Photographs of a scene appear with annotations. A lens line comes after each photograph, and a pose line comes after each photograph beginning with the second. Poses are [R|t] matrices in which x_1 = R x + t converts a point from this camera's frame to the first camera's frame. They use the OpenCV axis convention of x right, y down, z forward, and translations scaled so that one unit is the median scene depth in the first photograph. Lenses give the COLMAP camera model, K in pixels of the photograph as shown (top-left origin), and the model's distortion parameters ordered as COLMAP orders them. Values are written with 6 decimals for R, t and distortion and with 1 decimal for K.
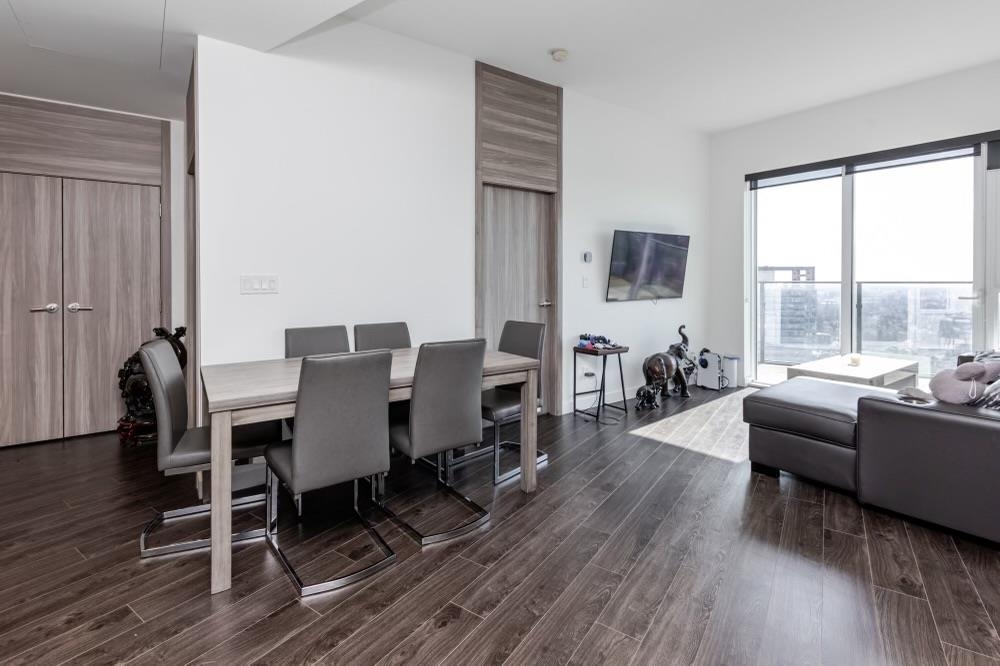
lens RADIAL K [[490.5, 0, 495.2], [0, 490.5, 308.0], [0, 0, 1]] dist [0.005825, -0.000076]
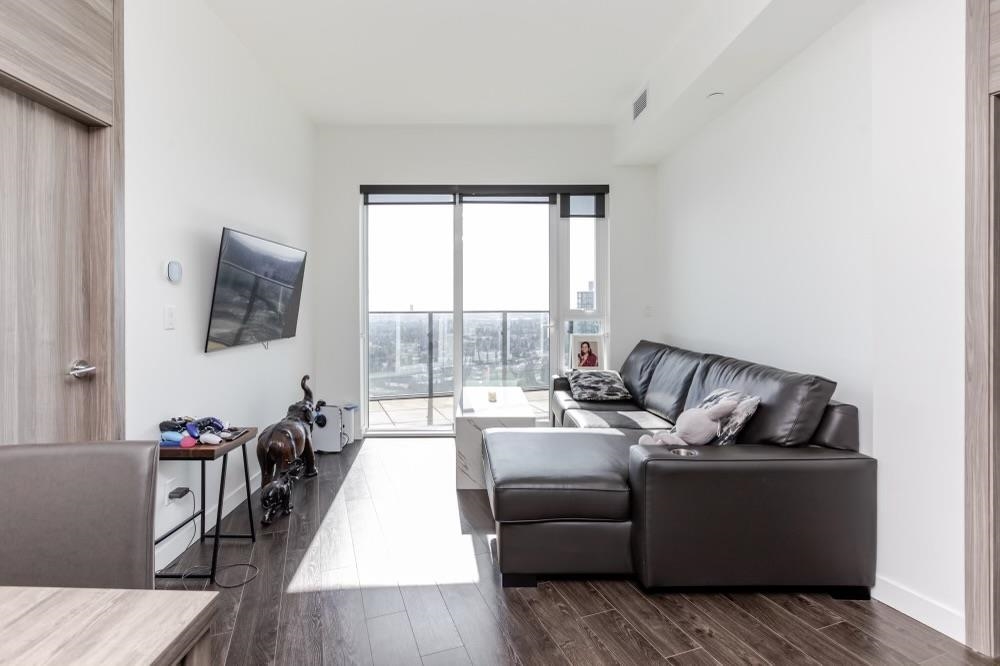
lens RADIAL K [[490.5, 0, 495.2], [0, 490.5, 308.0], [0, 0, 1]] dist [0.005825, -0.000076]
pose [[0.580660, -0.004941, 0.814131, -0.041808], [0.046892, 0.998525, -0.027384, -0.033312], [-0.812795, 0.054077, 0.580035, 0.393114]]
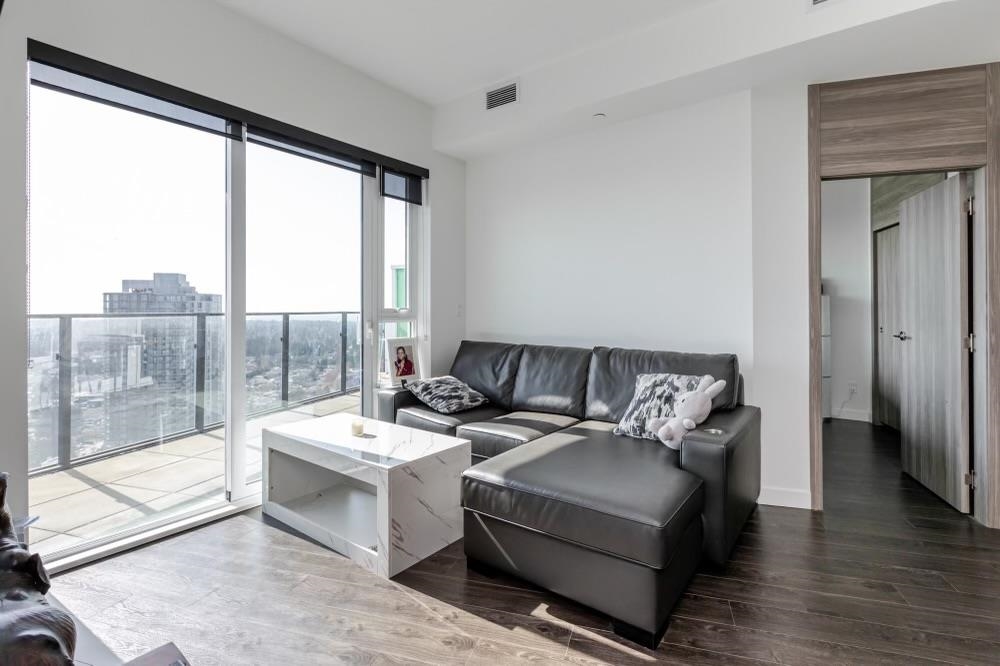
lens RADIAL K [[464.1, 0, 527.2], [0, 464.1, 313.6], [0, 0, 1]] dist [-0.002330, -0.000541]
pose [[-0.324542, -0.005106, 0.945858, 0.048750], [0.053104, 0.998310, 0.023610, -0.048052], [-0.944379, 0.057891, -0.323722, 0.885230]]
